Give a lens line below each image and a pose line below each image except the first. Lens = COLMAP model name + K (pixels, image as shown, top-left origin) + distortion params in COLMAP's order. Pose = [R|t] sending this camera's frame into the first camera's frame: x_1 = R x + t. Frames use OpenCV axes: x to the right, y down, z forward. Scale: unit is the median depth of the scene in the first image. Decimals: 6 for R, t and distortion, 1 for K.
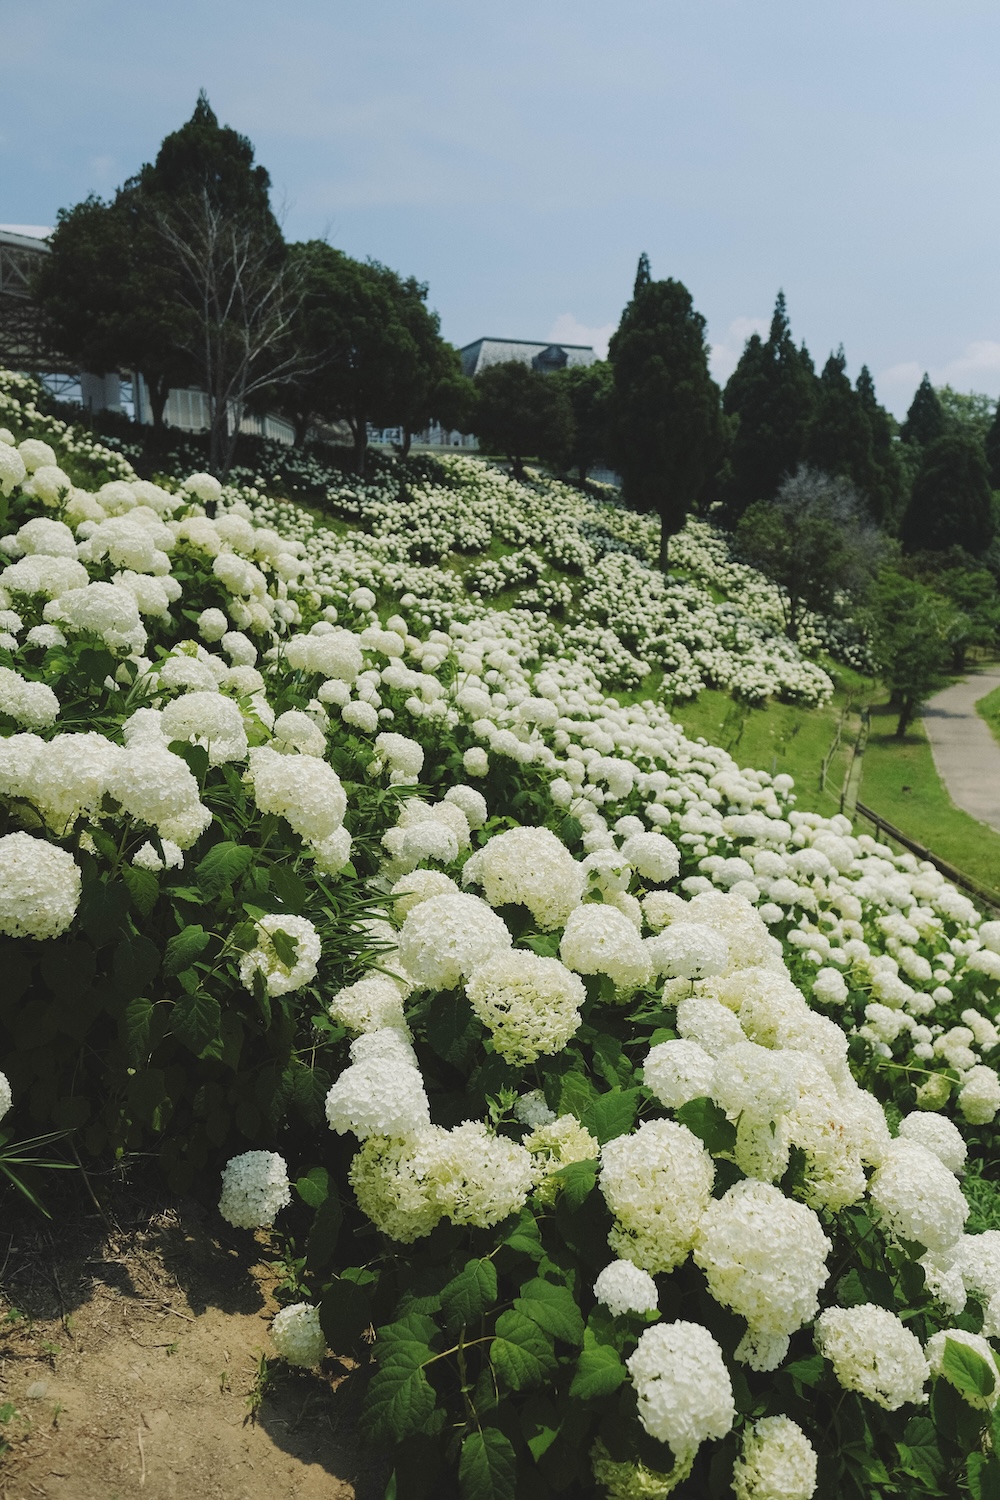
lens RADIAL K [[1039.3, 0, 499.2], [0, 1039.3, 748.8], [0, 0, 1]] dist [-0.020952, 0.010571]
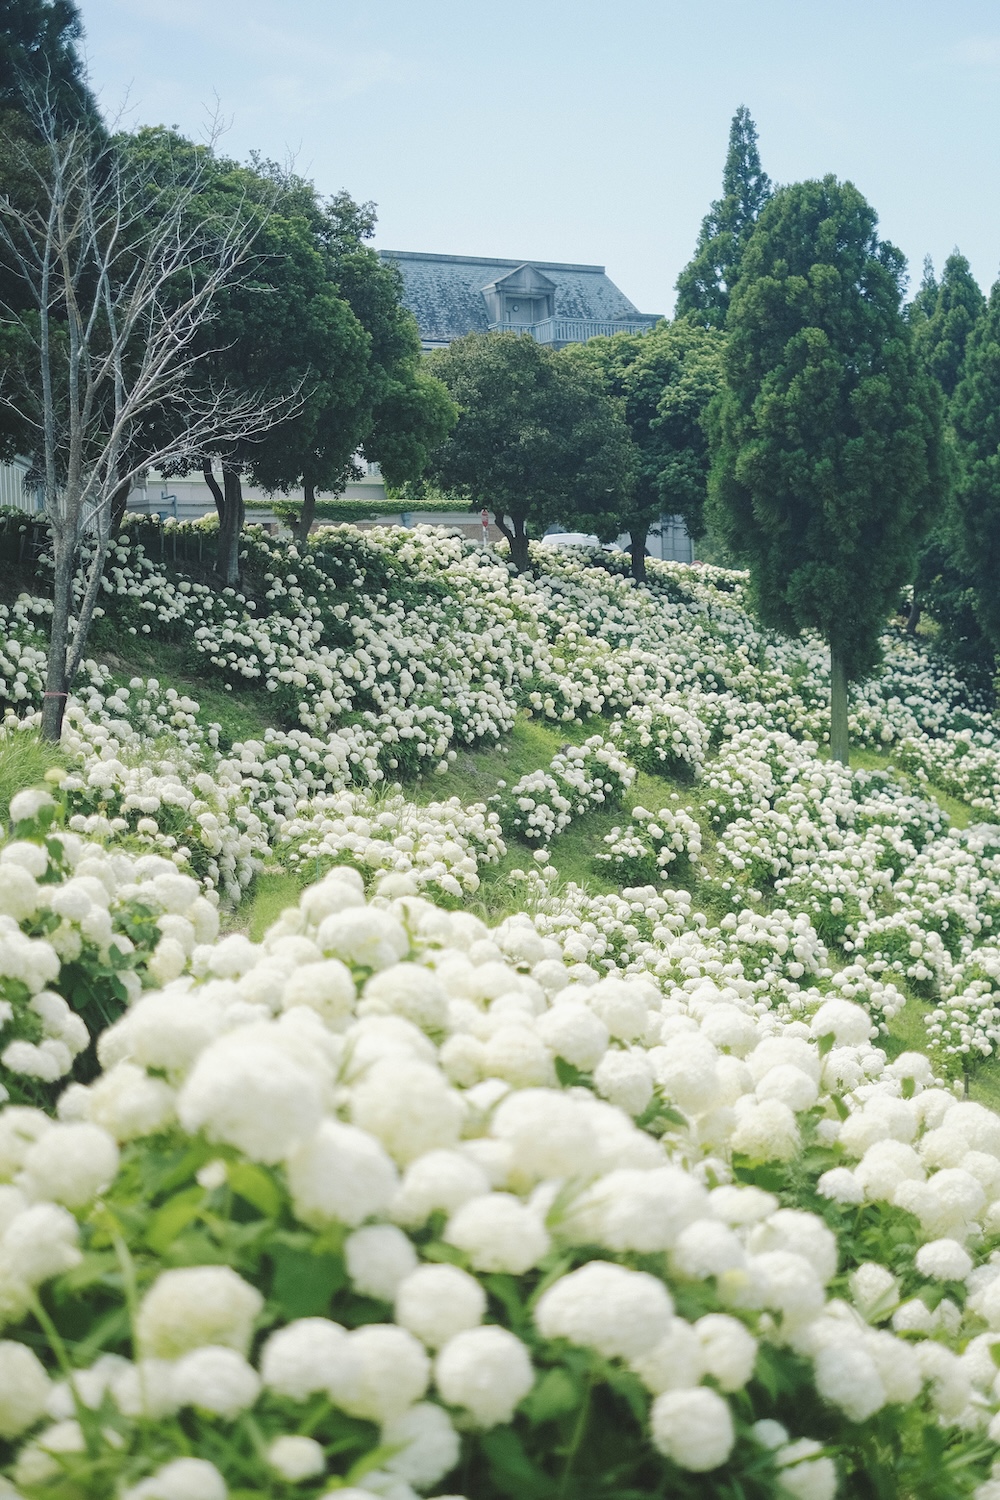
lens RADIAL K [[2296.4, 0, 500.6], [0, 2296.4, 750.2], [0, 0, 1]] dist [-0.028914, 0.000000]
pose [[0.996422, -0.020959, 0.081878, -0.104599], [0.032049, 0.990111, -0.136577, -0.043533], [-0.078206, 0.138712, 0.987240, -0.042579]]
